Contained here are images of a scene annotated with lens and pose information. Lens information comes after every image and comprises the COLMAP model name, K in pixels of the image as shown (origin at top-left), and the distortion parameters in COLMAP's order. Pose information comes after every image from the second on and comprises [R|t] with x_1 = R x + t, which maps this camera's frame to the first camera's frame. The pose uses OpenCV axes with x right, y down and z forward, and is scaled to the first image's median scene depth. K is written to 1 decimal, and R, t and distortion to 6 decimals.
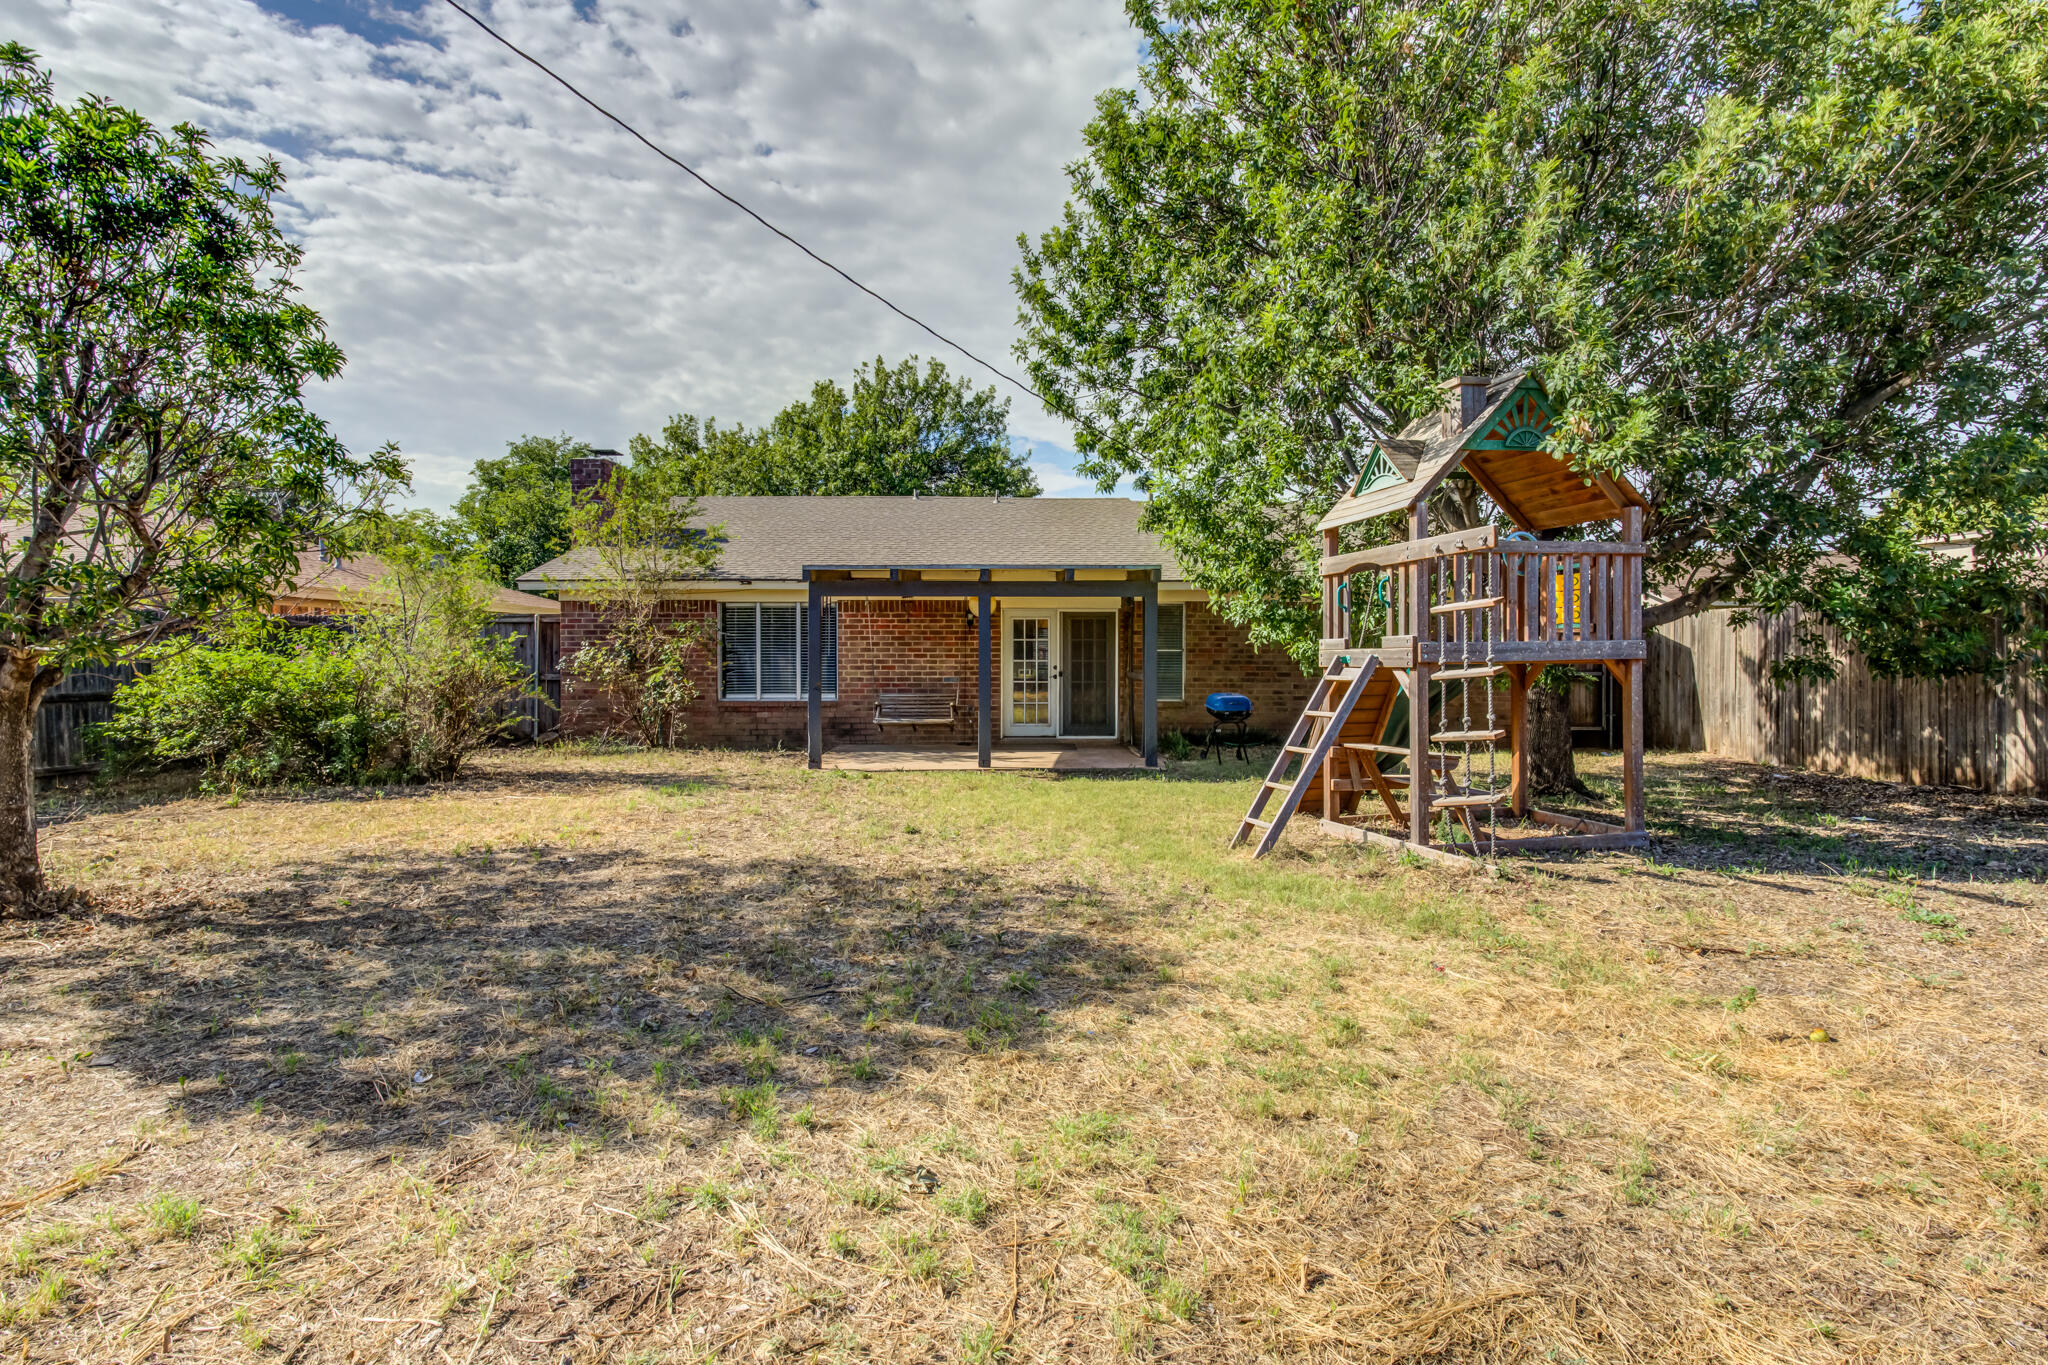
lens RADIAL K [[1024.6, 0, 1060.5], [0, 1024.6, 660.4], [0, 0, 1]] dist [0.041297, -0.000595]
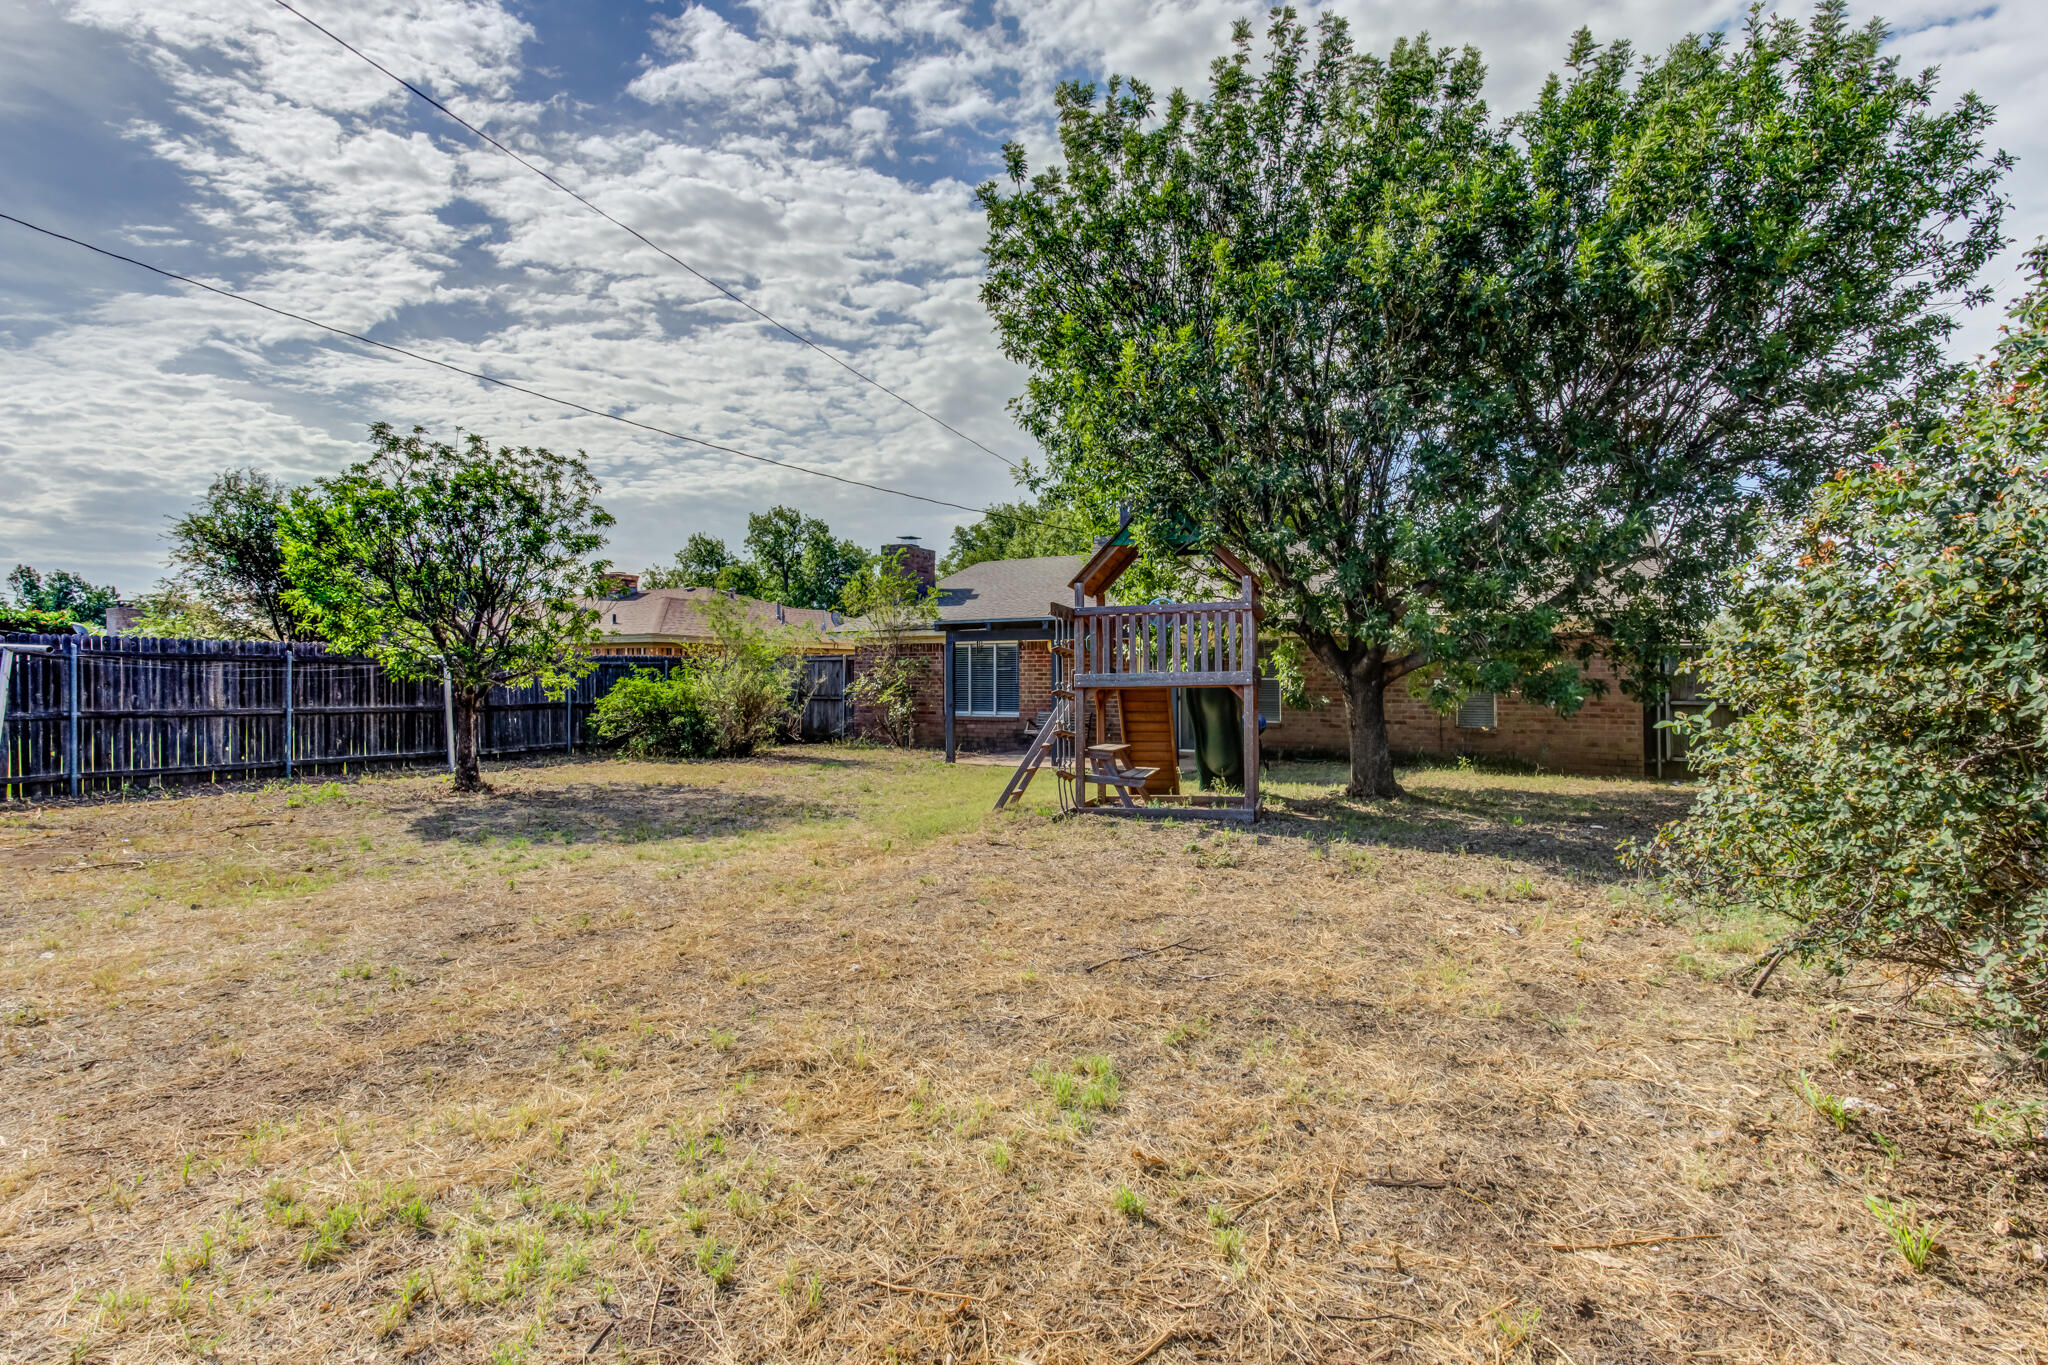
lens RADIAL K [[1025.1, 0, 1036.4], [0, 1025.1, 661.9], [0, 0, 1]] dist [0.006772, -0.000386]
pose [[0.873681, -0.007466, -0.486443, 0.620463], [-0.003436, 0.999763, -0.021515, -0.004116], [0.486488, 0.020469, 0.873447, -0.205902]]
